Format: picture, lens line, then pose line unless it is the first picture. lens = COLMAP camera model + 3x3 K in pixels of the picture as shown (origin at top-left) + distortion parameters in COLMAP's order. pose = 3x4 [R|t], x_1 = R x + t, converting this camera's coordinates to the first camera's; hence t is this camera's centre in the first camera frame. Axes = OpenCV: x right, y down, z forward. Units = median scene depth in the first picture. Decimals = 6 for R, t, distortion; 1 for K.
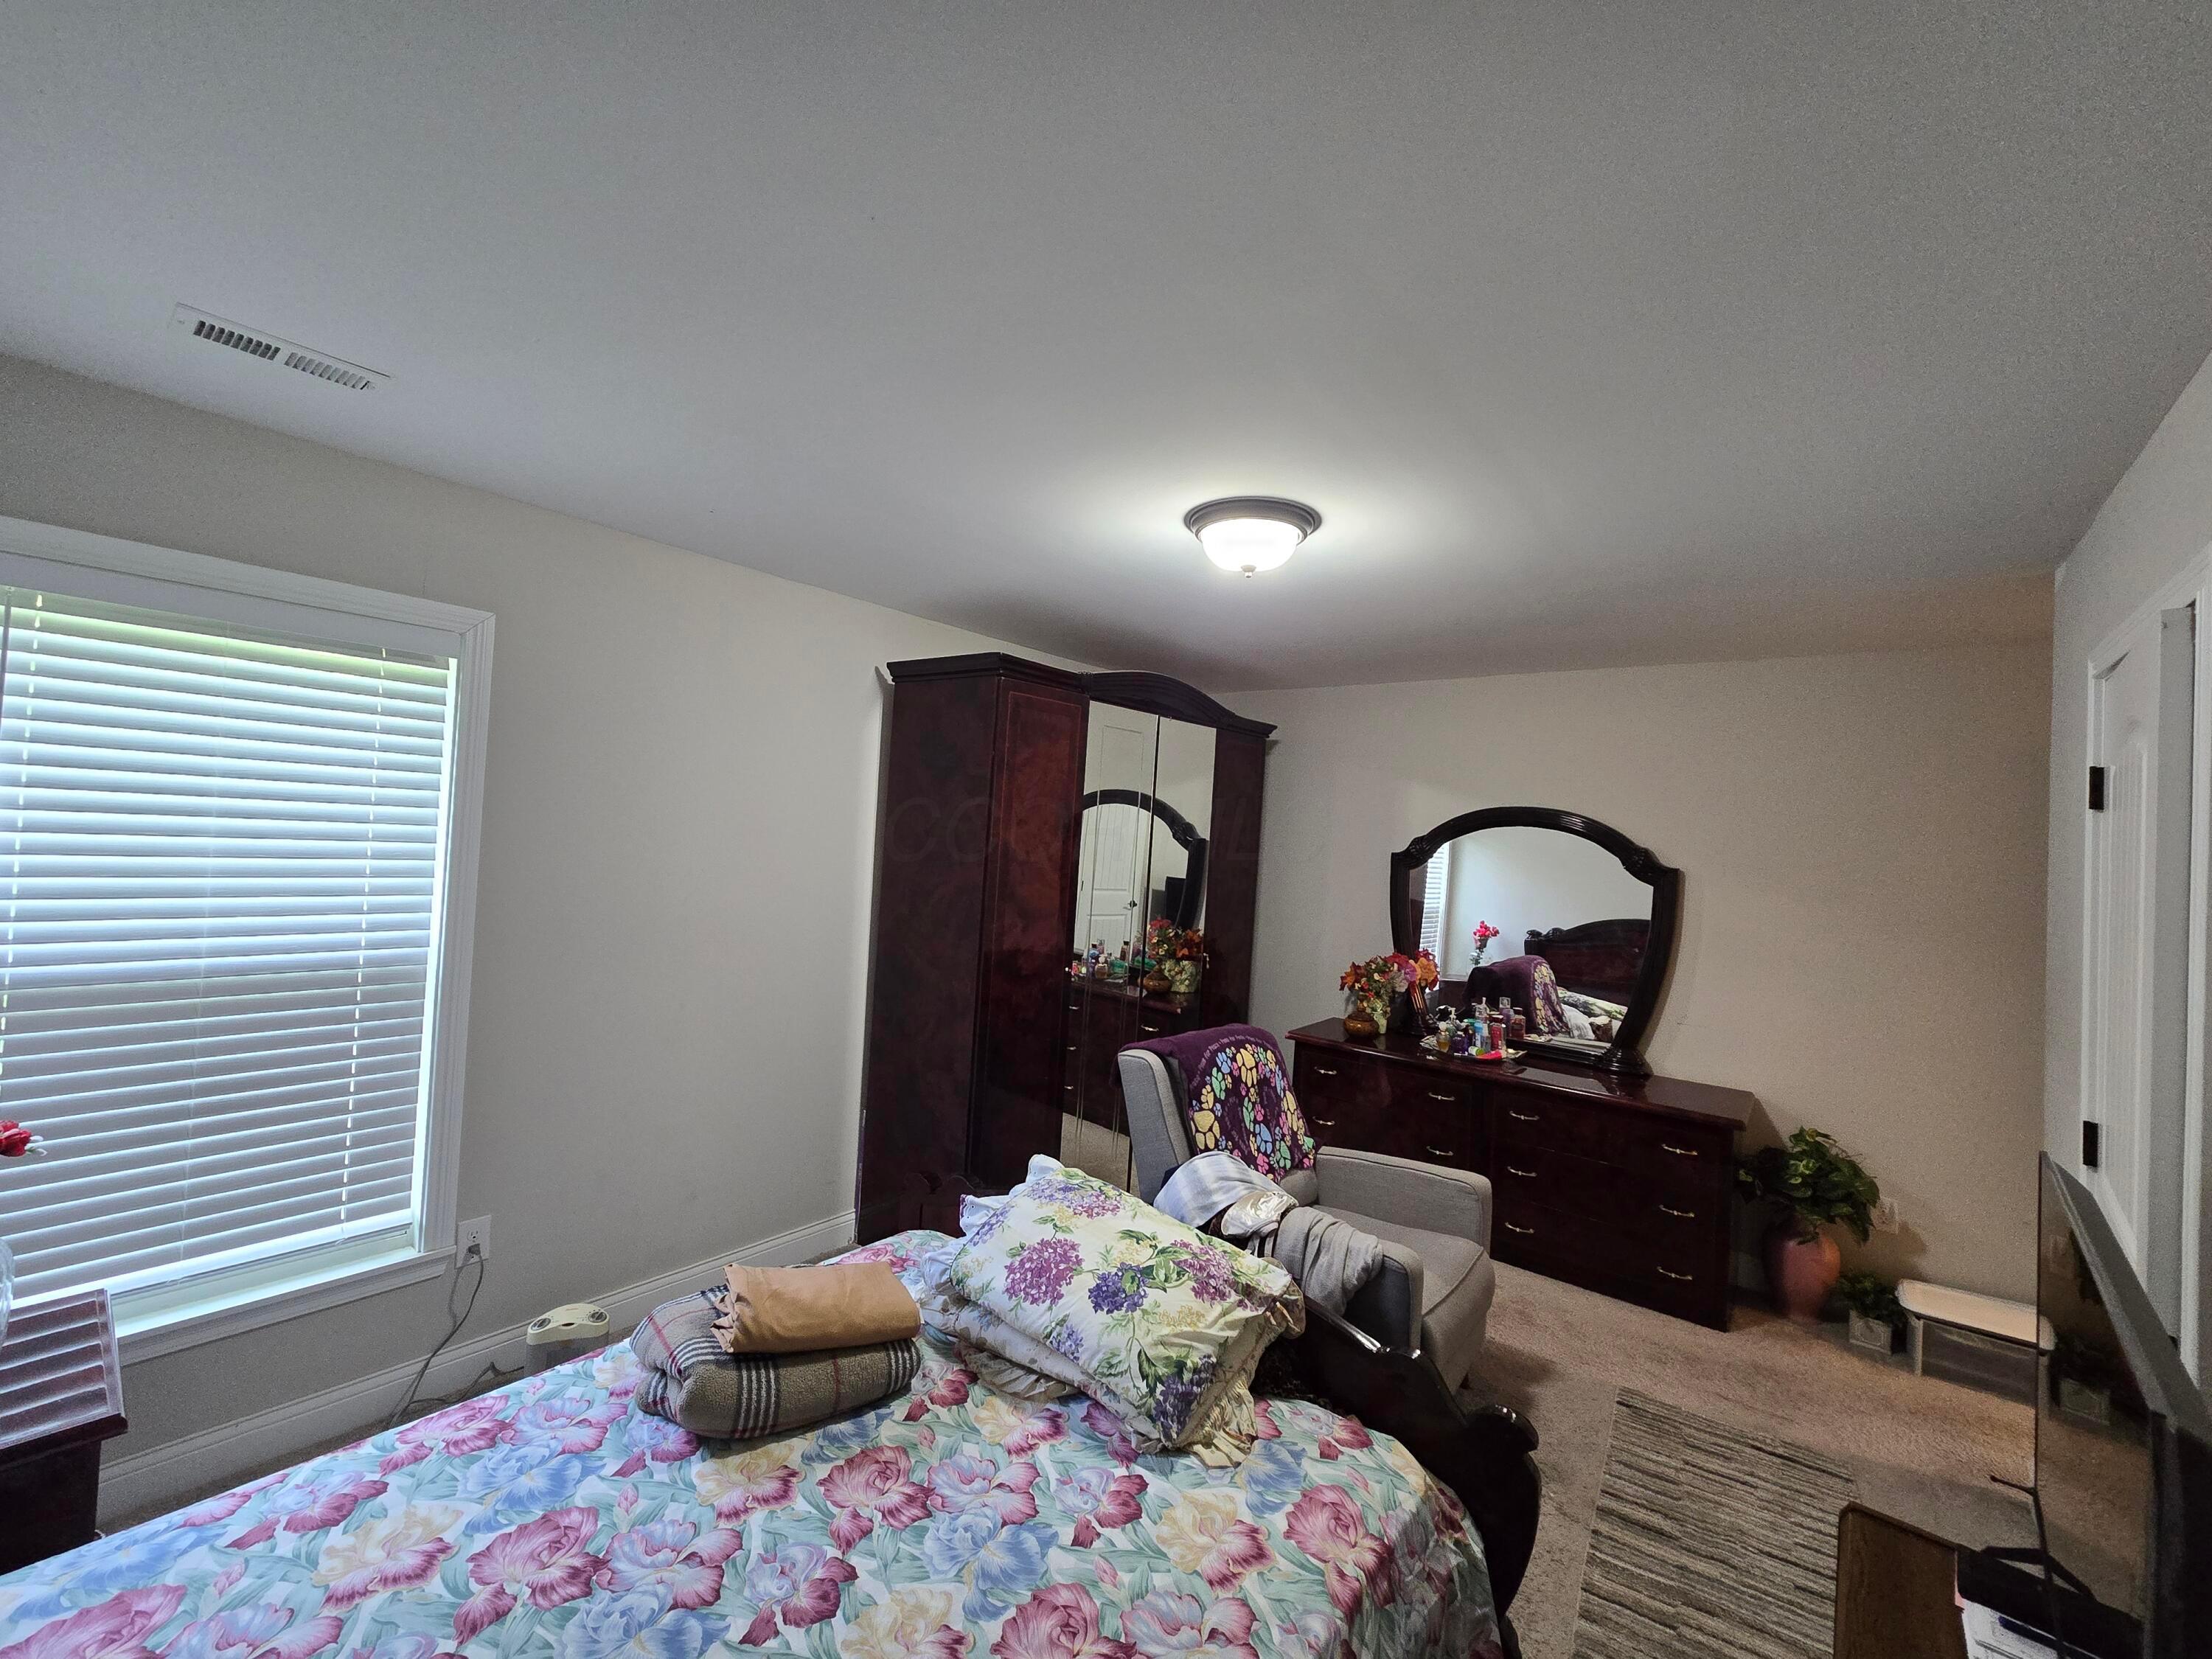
lens RADIAL K [[900.6, 0, 1114.3], [0, 900.6, 812.1], [0, 0, 1]] dist [-0.000132, 0.000027]
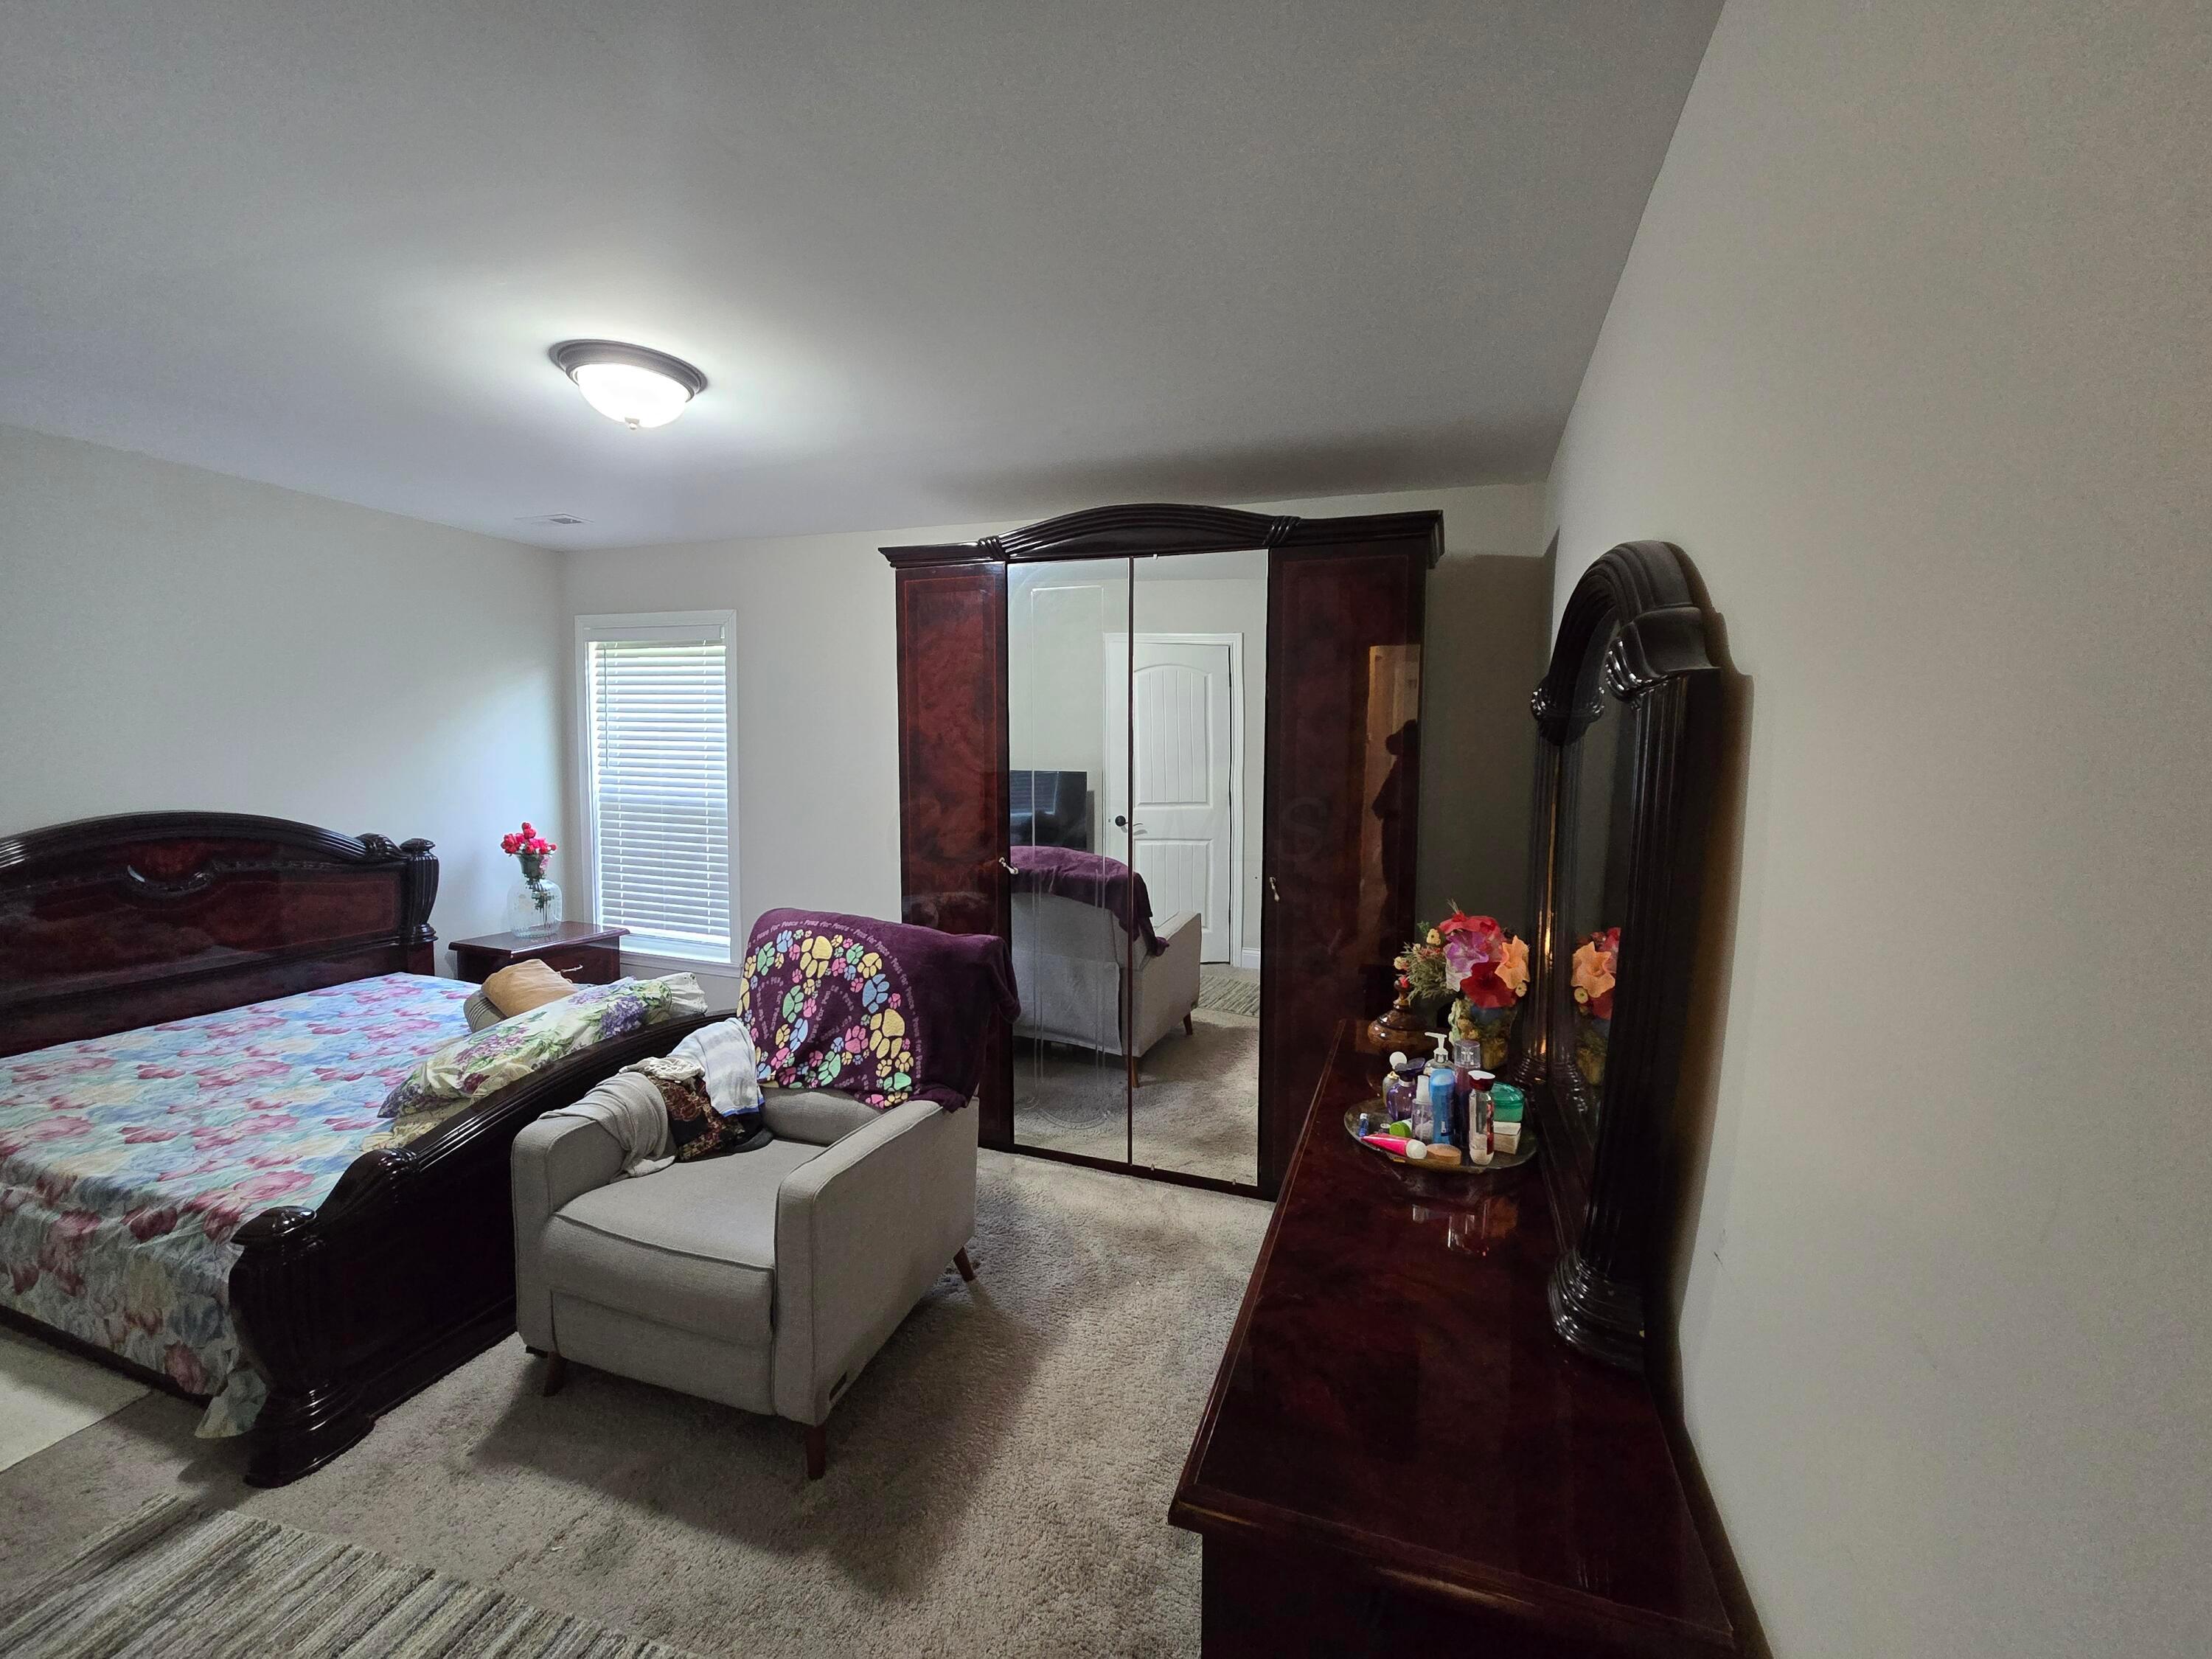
lens RADIAL K [[898.8, 0, 1112.7], [0, 898.8, 811.1], [0, 0, 1]] dist [0.002325, -0.001060]
pose [[0.329581, 0.020994, -0.943894, 1.472514], [0.027412, 0.999118, 0.031794, 0.163960], [0.943729, -0.036352, 0.328715, 1.354143]]
